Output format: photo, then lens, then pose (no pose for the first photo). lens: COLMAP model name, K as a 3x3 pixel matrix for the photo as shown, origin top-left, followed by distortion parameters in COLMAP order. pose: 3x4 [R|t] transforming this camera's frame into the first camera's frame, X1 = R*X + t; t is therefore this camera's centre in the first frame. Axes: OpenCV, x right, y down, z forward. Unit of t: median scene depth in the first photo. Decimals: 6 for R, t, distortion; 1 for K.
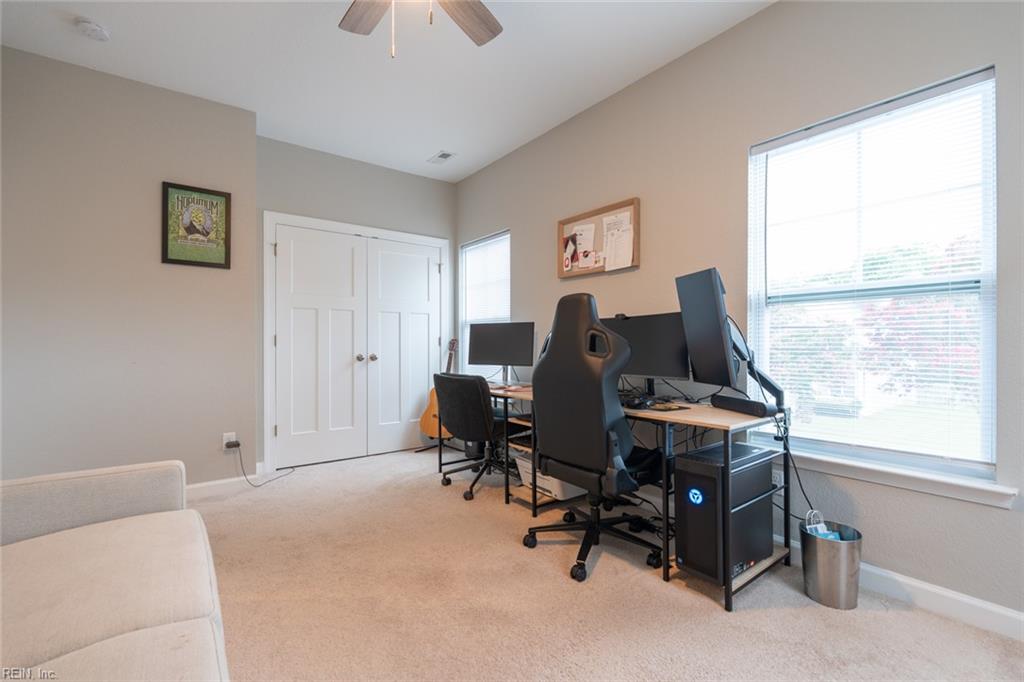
lens RADIAL K [[454.0, 0, 507.8], [0, 454.0, 341.3], [0, 0, 1]] dist [0.007229, 0.002175]
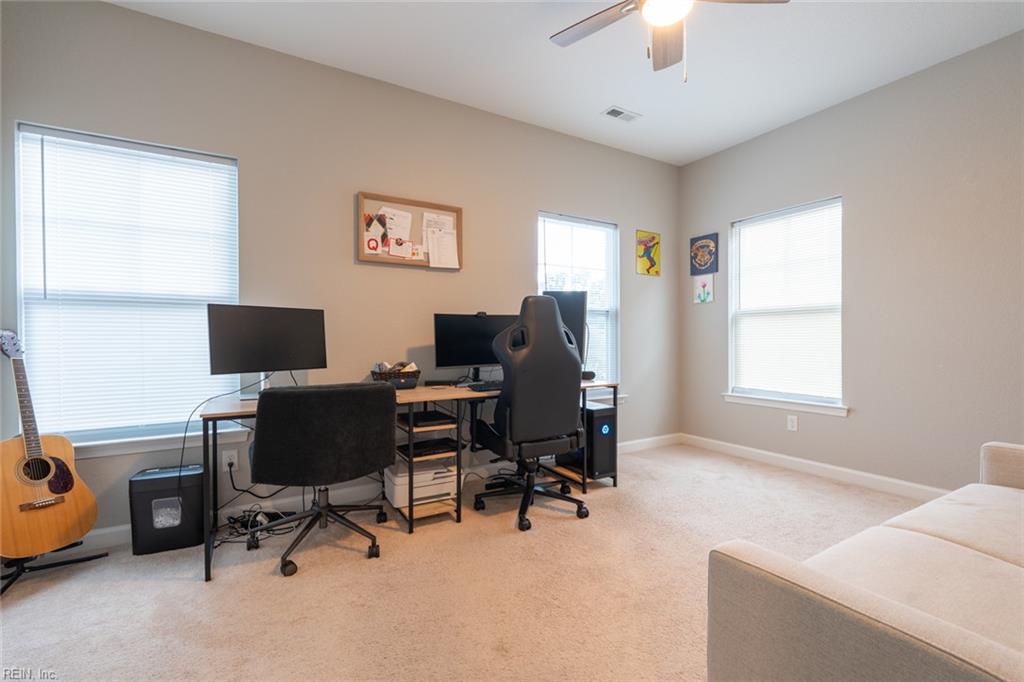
lens RADIAL K [[454.0, 0, 517.9], [0, 454.0, 341.2], [0, 0, 1]] dist [0.007229, 0.002175]
pose [[0.108685, -0.006789, 0.994053, -0.772224], [-0.005015, 0.999960, 0.007378, 0.004292], [-0.994064, -0.005787, 0.108647, 0.689831]]
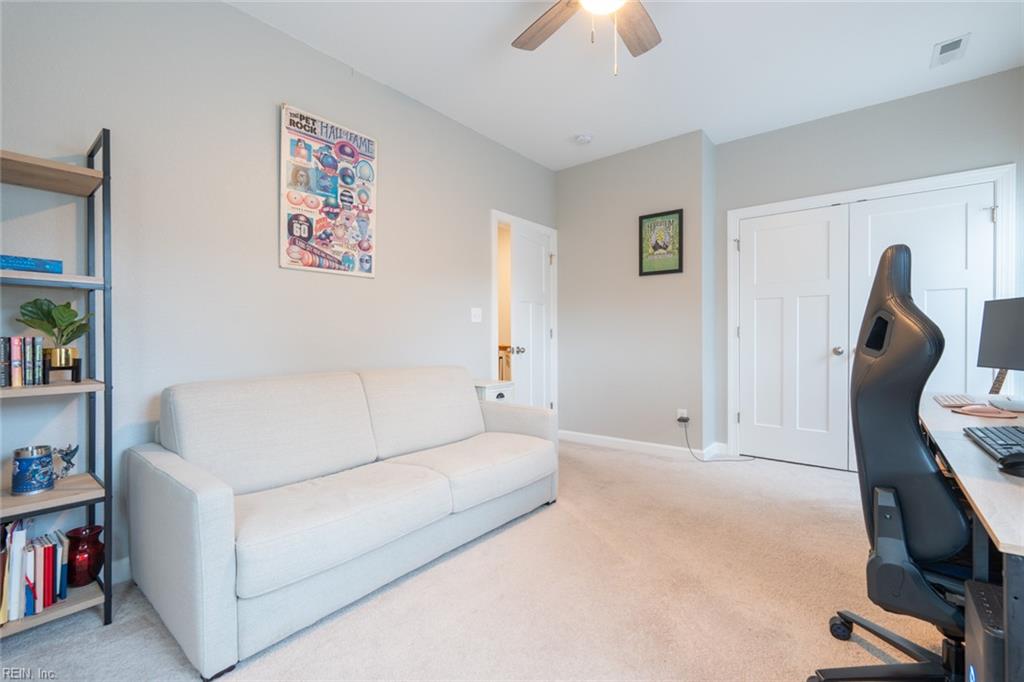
lens RADIAL K [[454.0, 0, 515.9], [0, 454.0, 338.7], [0, 0, 1]] dist [0.007229, 0.002175]
pose [[0.252901, 0.004454, -0.967482, 0.447245], [0.010581, 0.999917, 0.007369, 0.001649], [0.967434, -0.012101, 0.252833, 0.285450]]
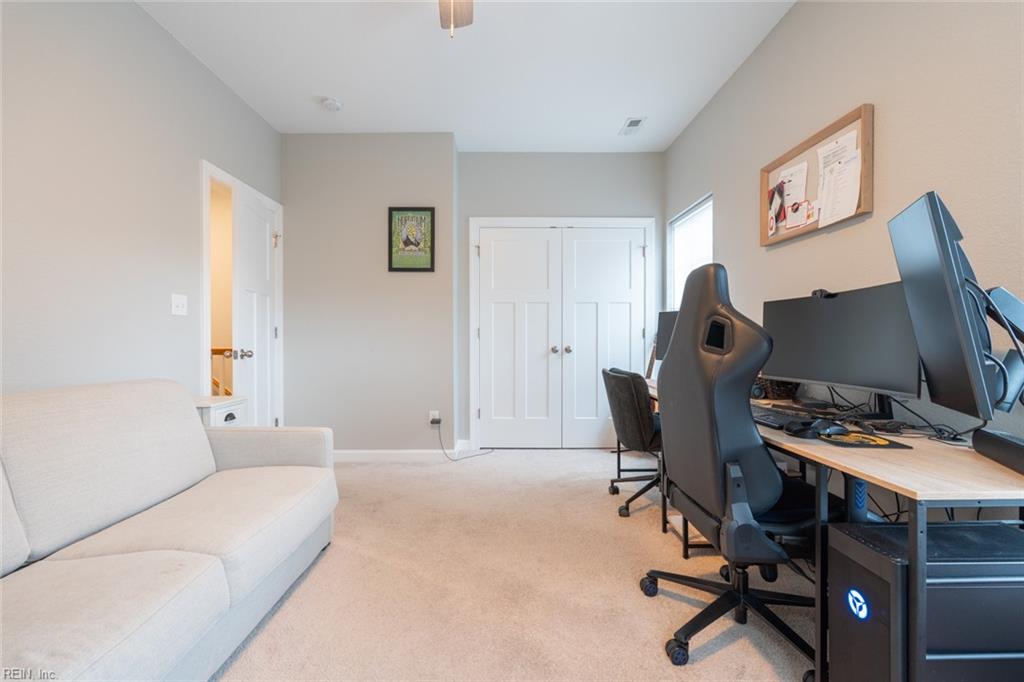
lens RADIAL K [[454.0, 0, 505.0], [0, 454.0, 337.7], [0, 0, 1]] dist [0.007229, 0.002175]
pose [[0.802061, 0.002367, -0.597238, 0.245410], [0.003172, 0.999961, 0.008224, 0.002223], [0.597234, -0.008491, 0.802022, 0.173424]]
